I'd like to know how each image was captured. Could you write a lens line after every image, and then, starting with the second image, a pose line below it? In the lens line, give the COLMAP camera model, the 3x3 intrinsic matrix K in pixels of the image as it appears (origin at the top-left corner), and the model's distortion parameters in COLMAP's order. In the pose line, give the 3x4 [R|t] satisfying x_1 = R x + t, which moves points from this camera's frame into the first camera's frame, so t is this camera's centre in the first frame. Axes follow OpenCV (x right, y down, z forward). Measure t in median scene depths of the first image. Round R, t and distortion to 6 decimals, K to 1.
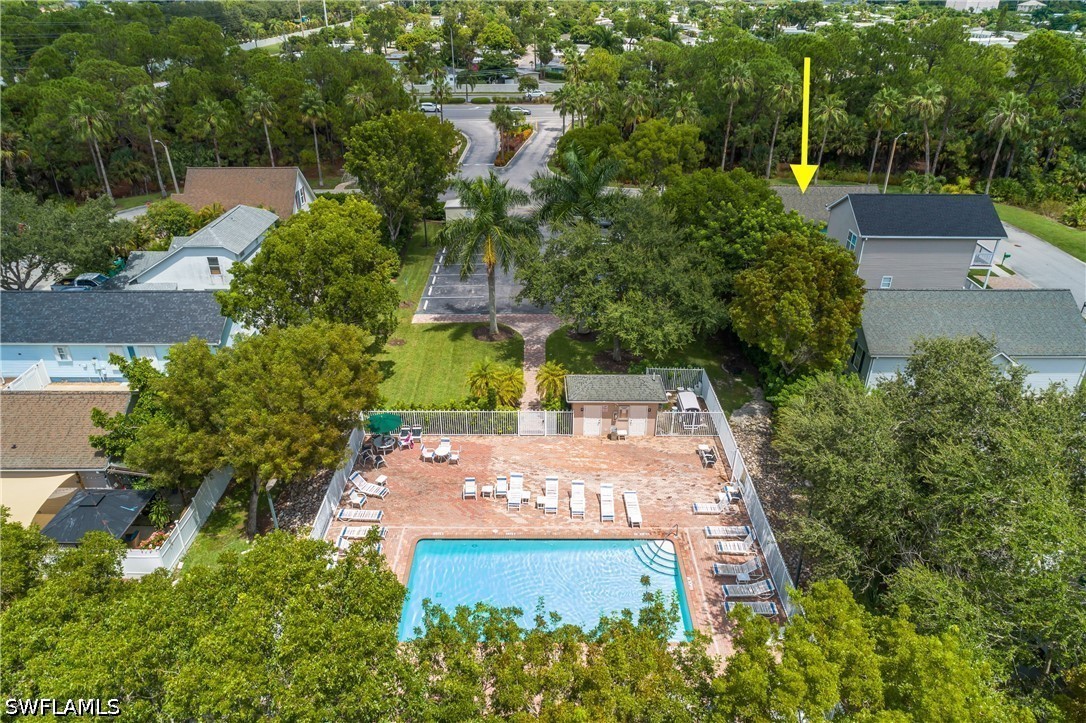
lens RADIAL K [[733.4, 0, 543.0], [0, 733.4, 361.5], [0, 0, 1]] dist [-0.006179, 0.001844]
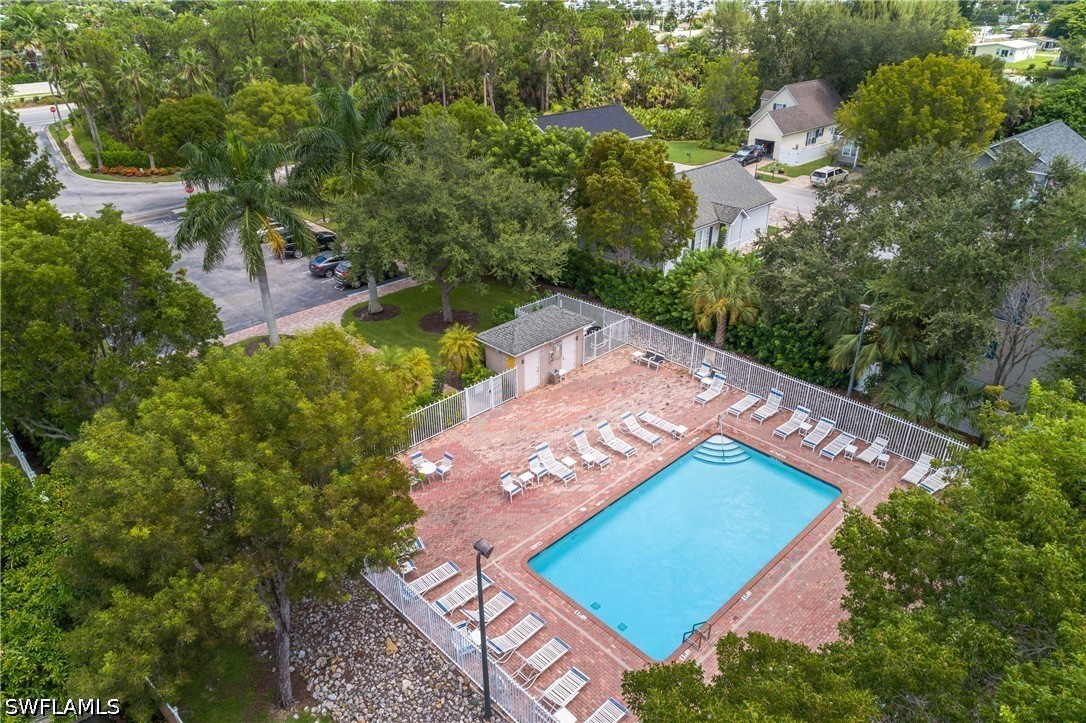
lens RADIAL K [[733.4, 0, 543.0], [0, 733.4, 361.5], [0, 0, 1]] dist [-0.006179, 0.001844]
pose [[0.709476, -0.329336, 0.623042, -0.538074], [0.328228, 0.936764, 0.121406, -0.040190], [-0.623627, 0.118365, 0.772709, 0.350110]]
